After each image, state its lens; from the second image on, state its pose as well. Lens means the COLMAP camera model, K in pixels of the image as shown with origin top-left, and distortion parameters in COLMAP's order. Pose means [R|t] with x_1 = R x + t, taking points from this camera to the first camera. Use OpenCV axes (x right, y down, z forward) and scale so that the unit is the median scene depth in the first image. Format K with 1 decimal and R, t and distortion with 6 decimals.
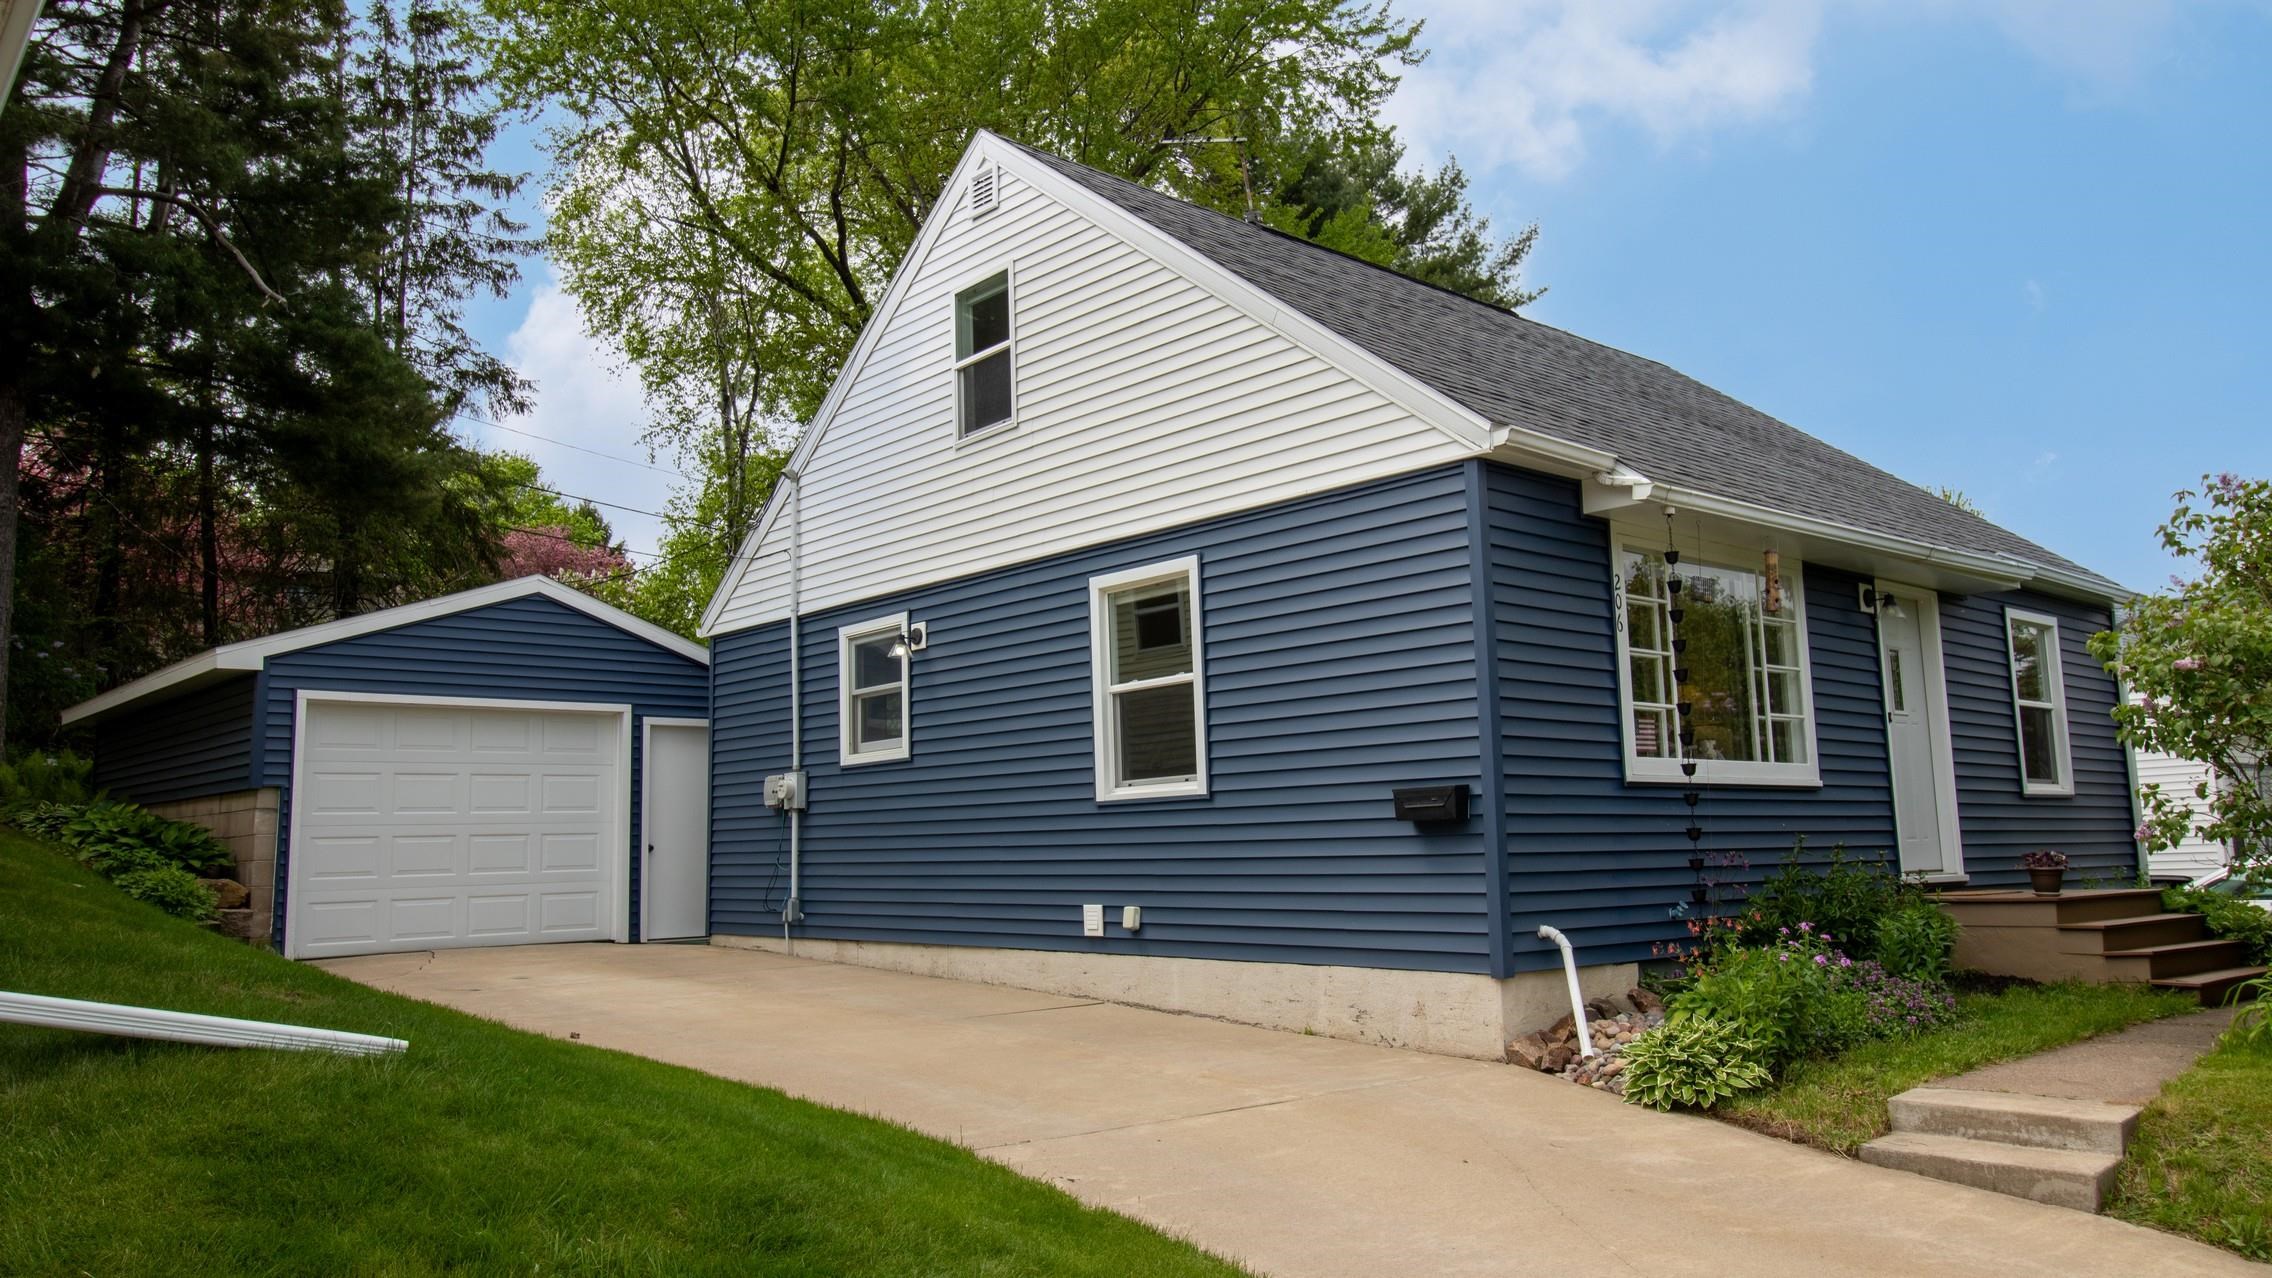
lens RADIAL K [[1653.0, 0, 1135.9], [0, 1653.0, 629.1], [0, 0, 1]] dist [-0.014006, -0.000673]
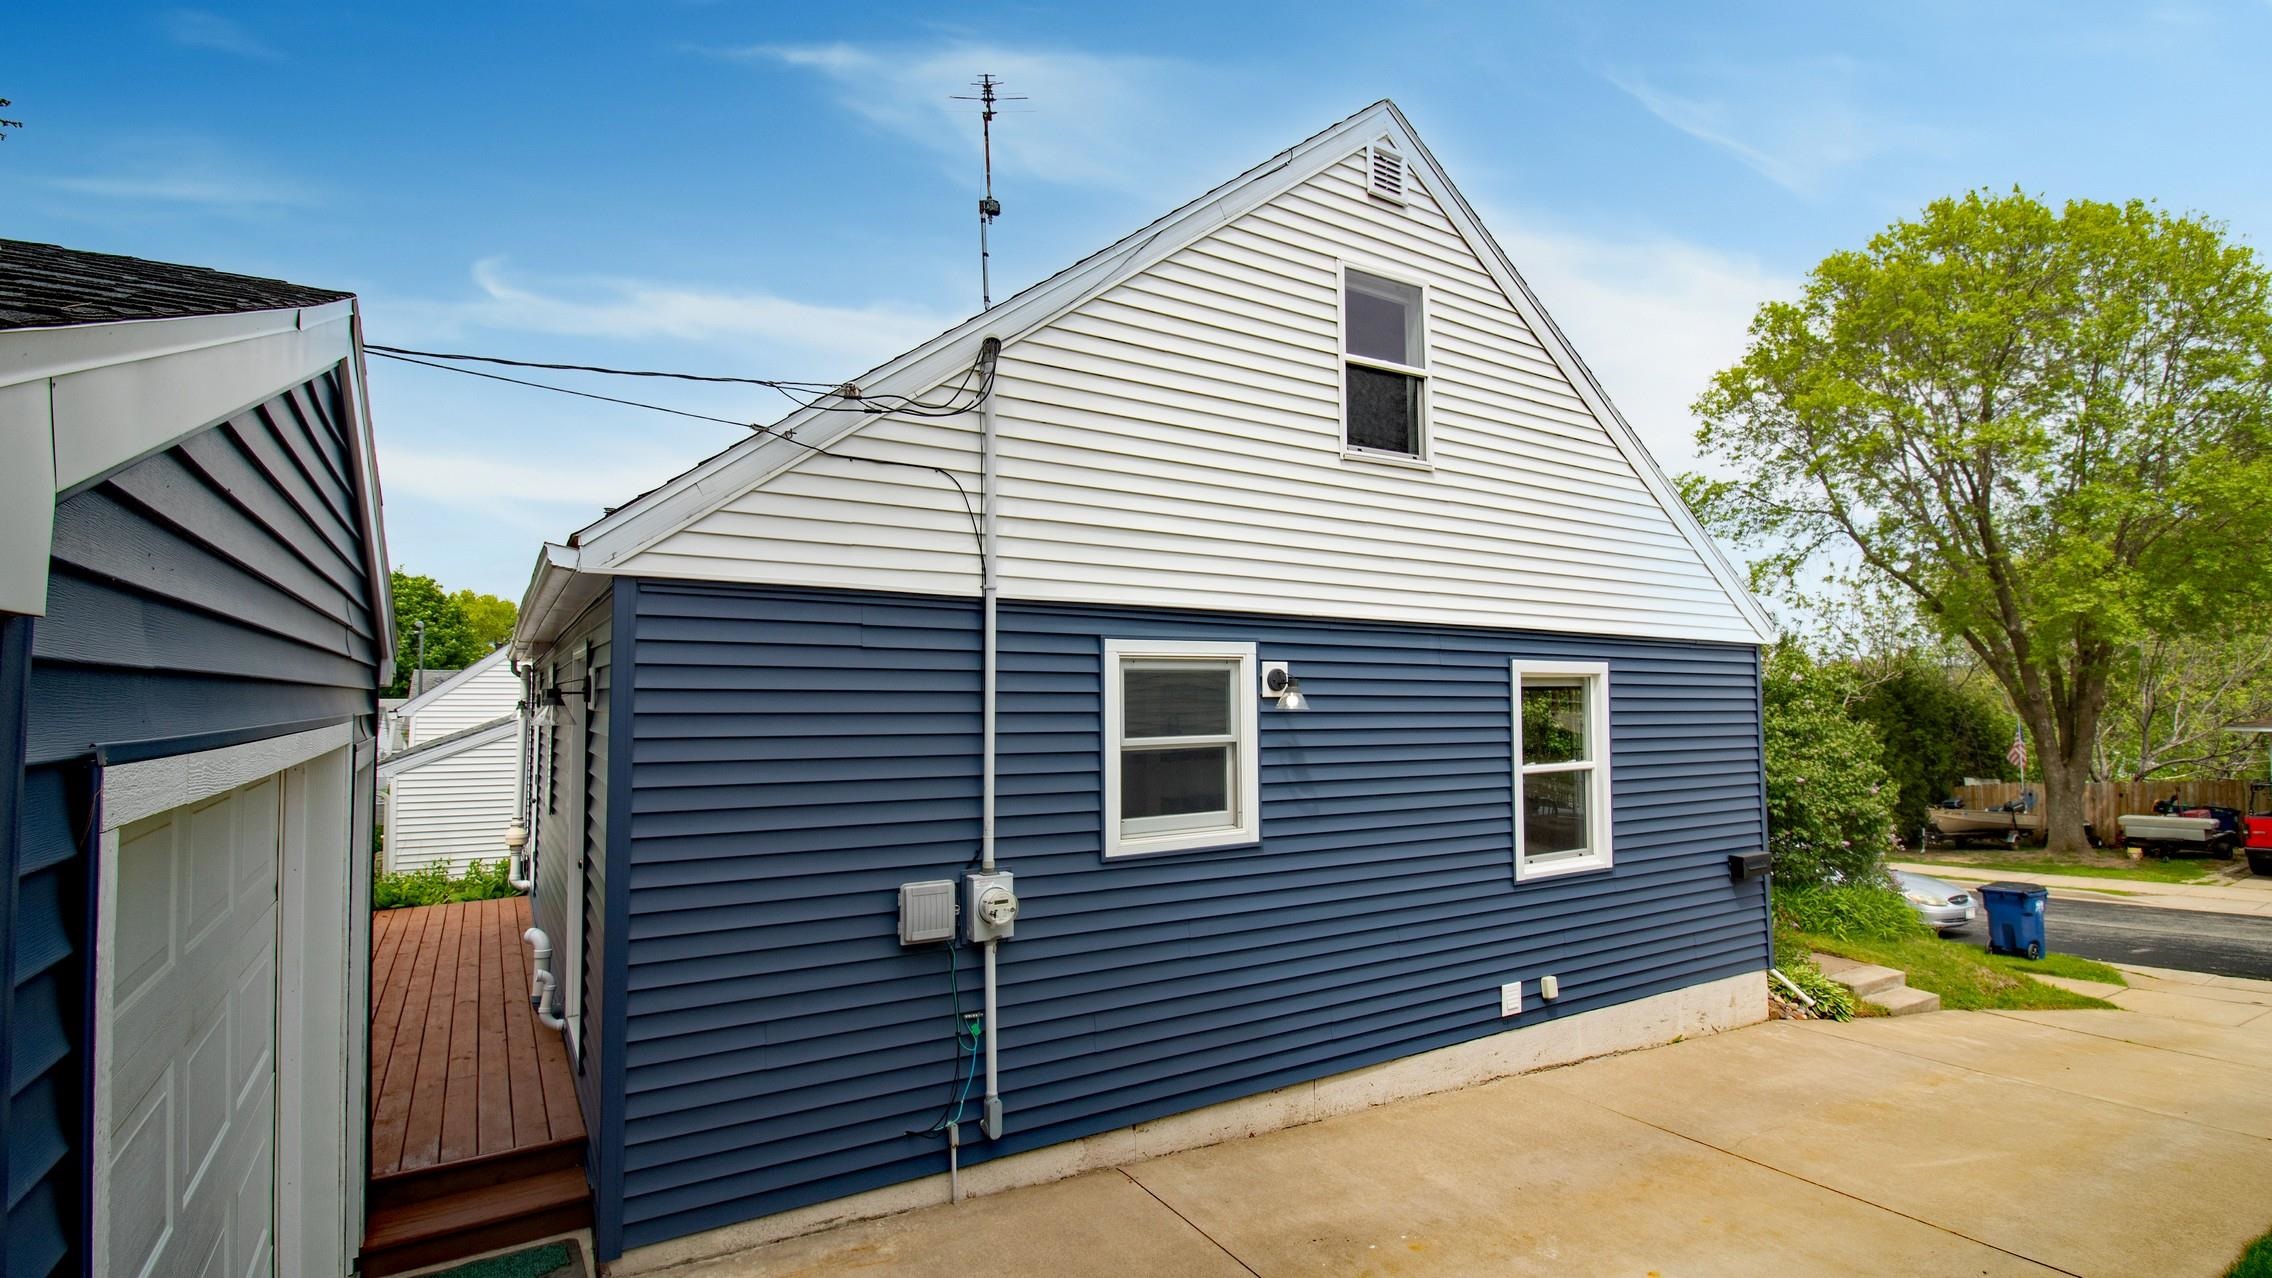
lens RADIAL K [[1044.1, 0, 1132.7], [0, 1044.1, 655.4], [0, 0, 1]] dist [-0.004479, -0.001521]
pose [[0.161241, 0.078220, 0.983810, -0.622097], [-0.127608, 0.990139, -0.057809, 0.030042], [-0.978630, -0.116221, 0.169633, 1.001827]]
